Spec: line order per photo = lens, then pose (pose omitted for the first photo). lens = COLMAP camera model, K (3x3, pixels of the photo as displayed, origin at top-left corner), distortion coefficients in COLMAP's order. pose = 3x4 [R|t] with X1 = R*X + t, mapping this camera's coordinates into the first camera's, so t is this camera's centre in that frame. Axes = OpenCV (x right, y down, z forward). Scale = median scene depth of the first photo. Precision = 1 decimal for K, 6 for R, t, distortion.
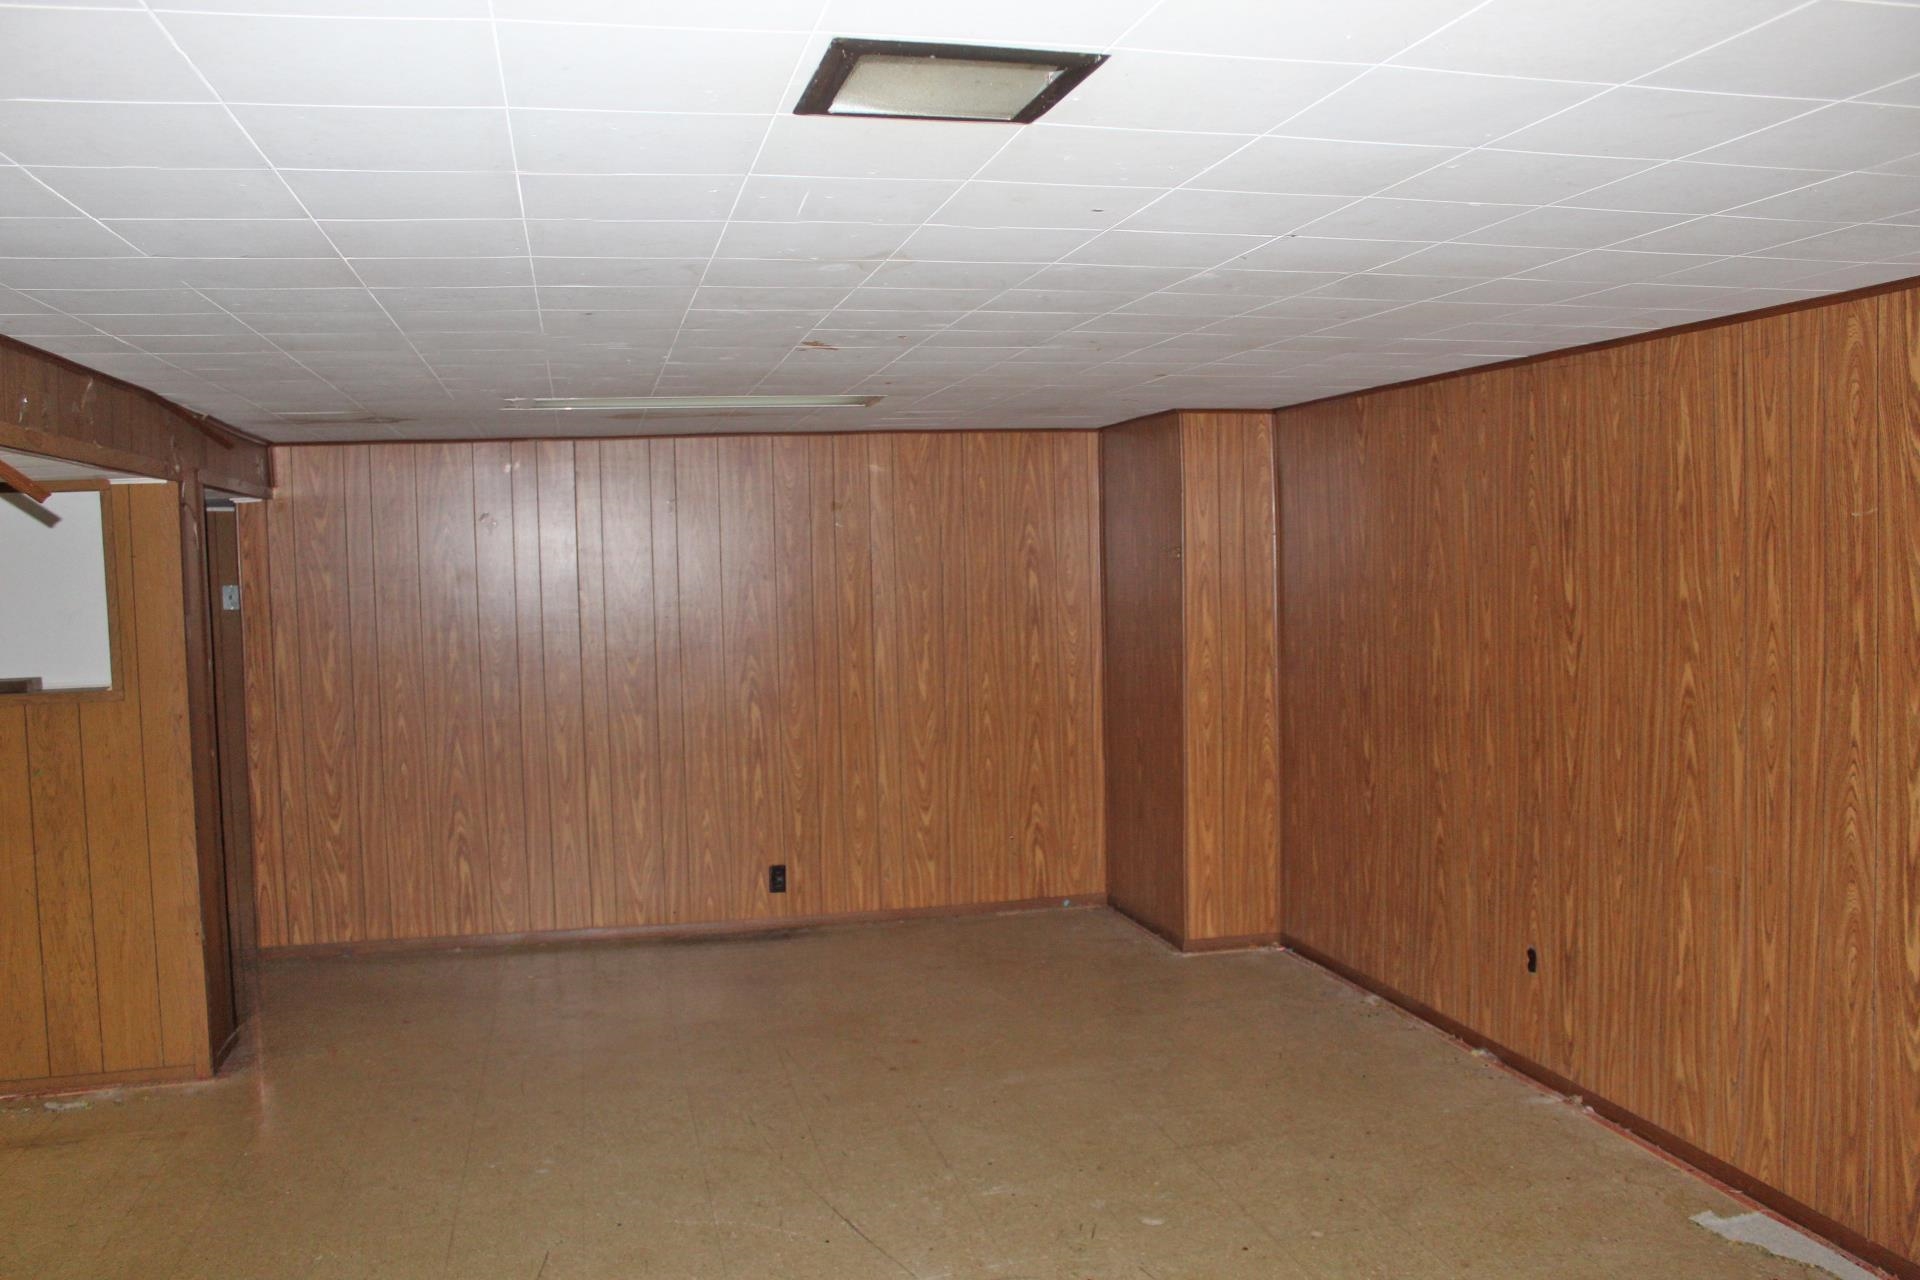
lens RADIAL K [[1675.7, 0, 955.1], [0, 1675.7, 636.6], [0, 0, 1]] dist [0.000773, 0.012205]
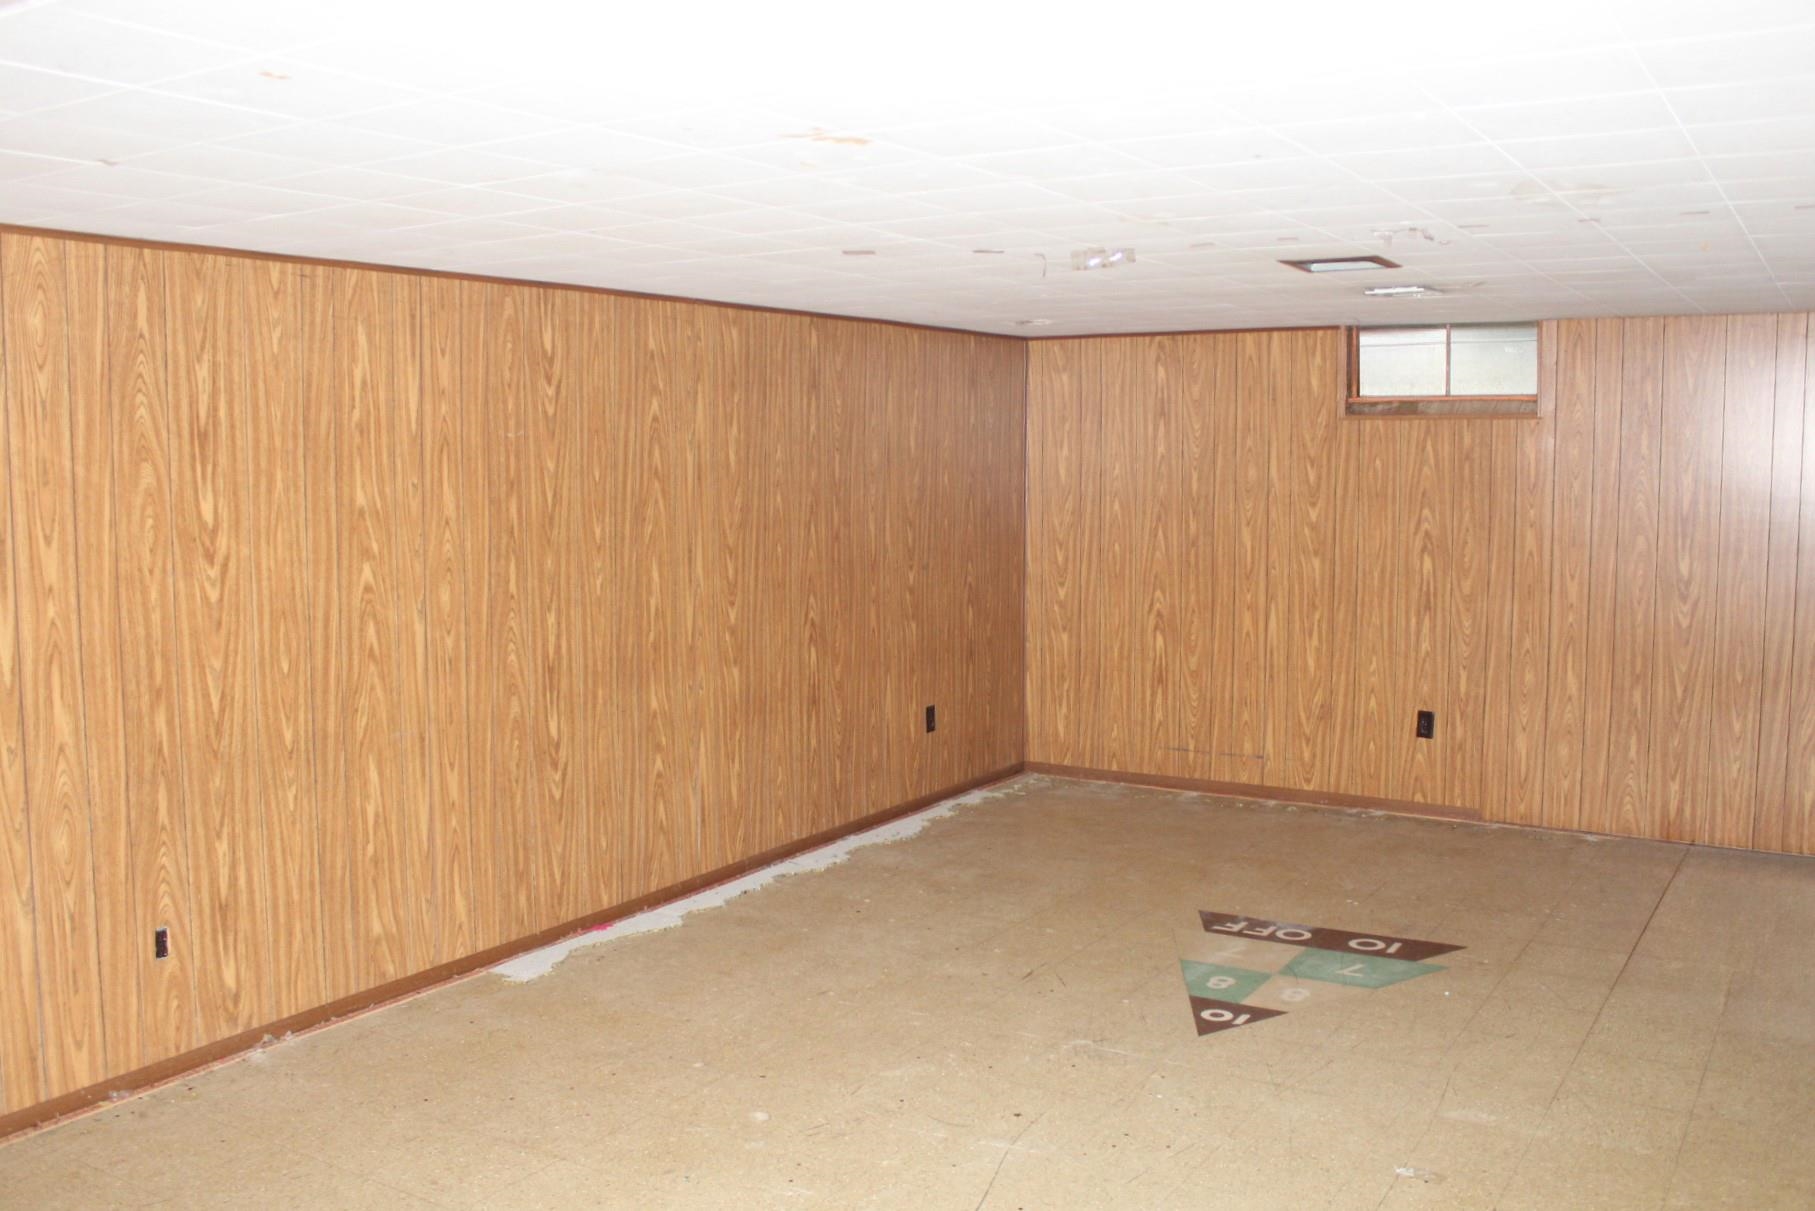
lens RADIAL K [[1584.1, 0, 901.7], [0, 1584.1, 599.7], [0, 0, 1]] dist [0.000773, 0.012205]
pose [[-0.680199, -0.034452, 0.732217, -0.592497], [0.073375, 0.990678, 0.114775, -0.055993], [-0.729346, 0.131796, -0.671331, 1.462266]]
